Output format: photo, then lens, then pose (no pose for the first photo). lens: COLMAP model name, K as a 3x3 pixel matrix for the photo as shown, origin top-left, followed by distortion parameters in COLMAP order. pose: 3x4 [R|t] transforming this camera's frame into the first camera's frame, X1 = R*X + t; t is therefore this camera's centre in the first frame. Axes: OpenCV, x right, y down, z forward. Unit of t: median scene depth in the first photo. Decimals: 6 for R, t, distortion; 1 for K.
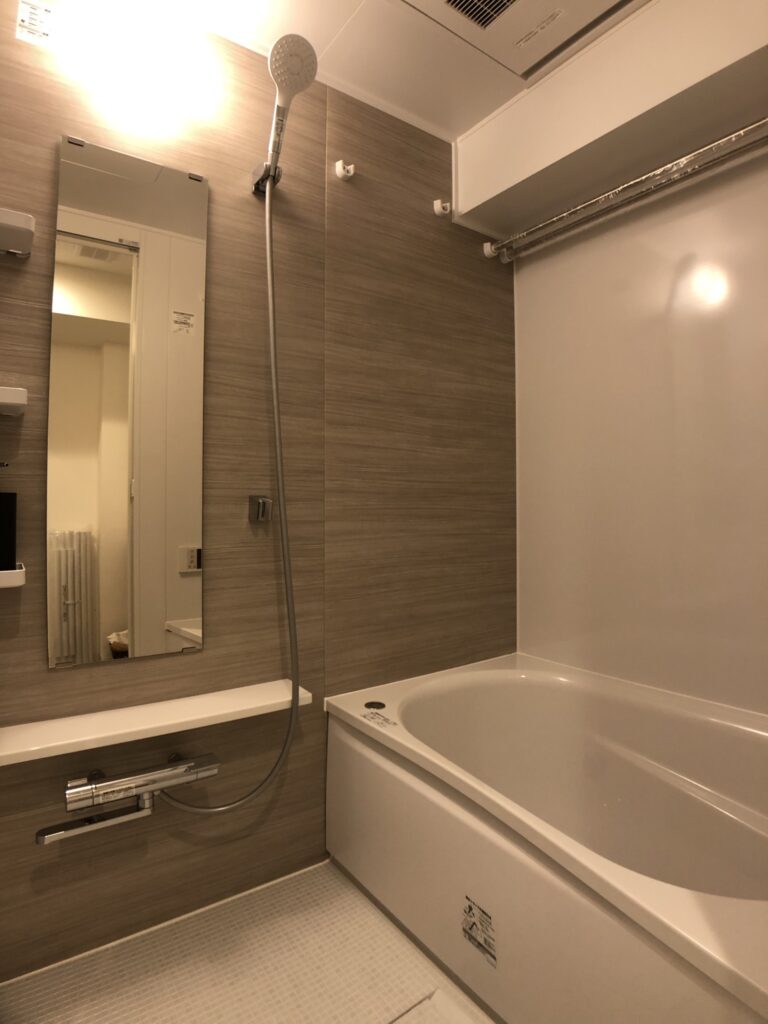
lens RADIAL K [[579.0, 0, 393.1], [0, 579.0, 508.7], [0, 0, 1]] dist [-0.084853, 0.024019]
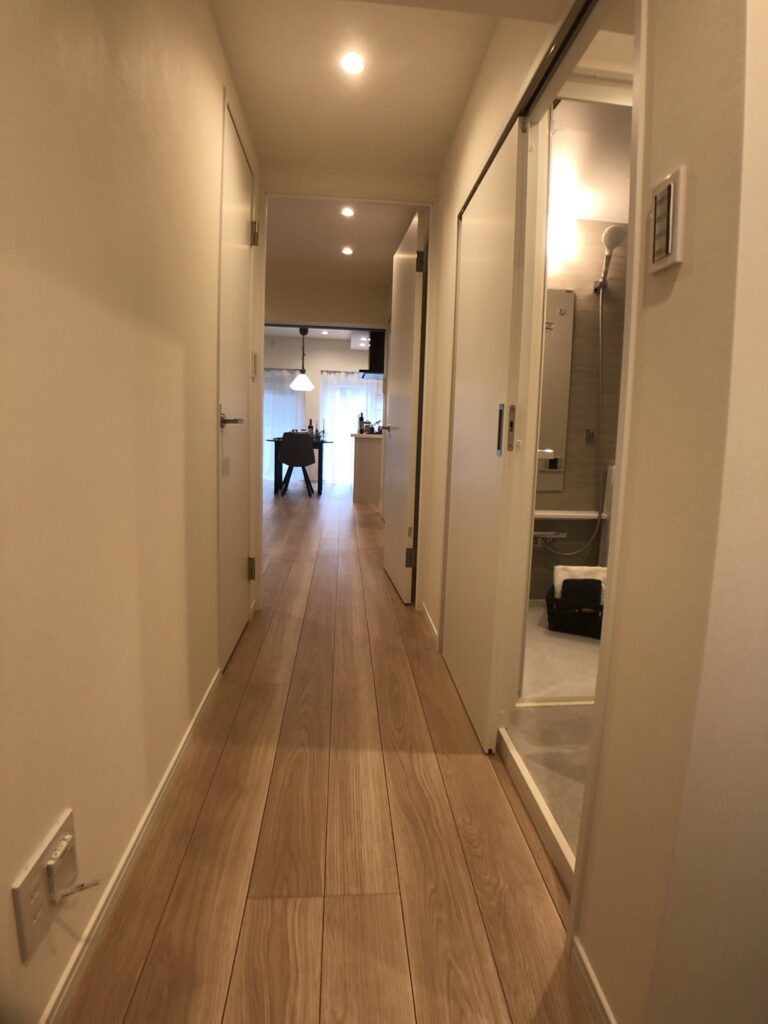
lens RADIAL K [[579.0, 0, 389.4], [0, 579.0, 509.9], [0, 0, 1]] dist [-0.084853, 0.024019]
pose [[0.852408, 0.085747, -0.515798, 0.296073], [-0.029622, 0.992797, 0.116091, 0.057009], [0.522037, -0.083678, 0.848808, -1.423007]]
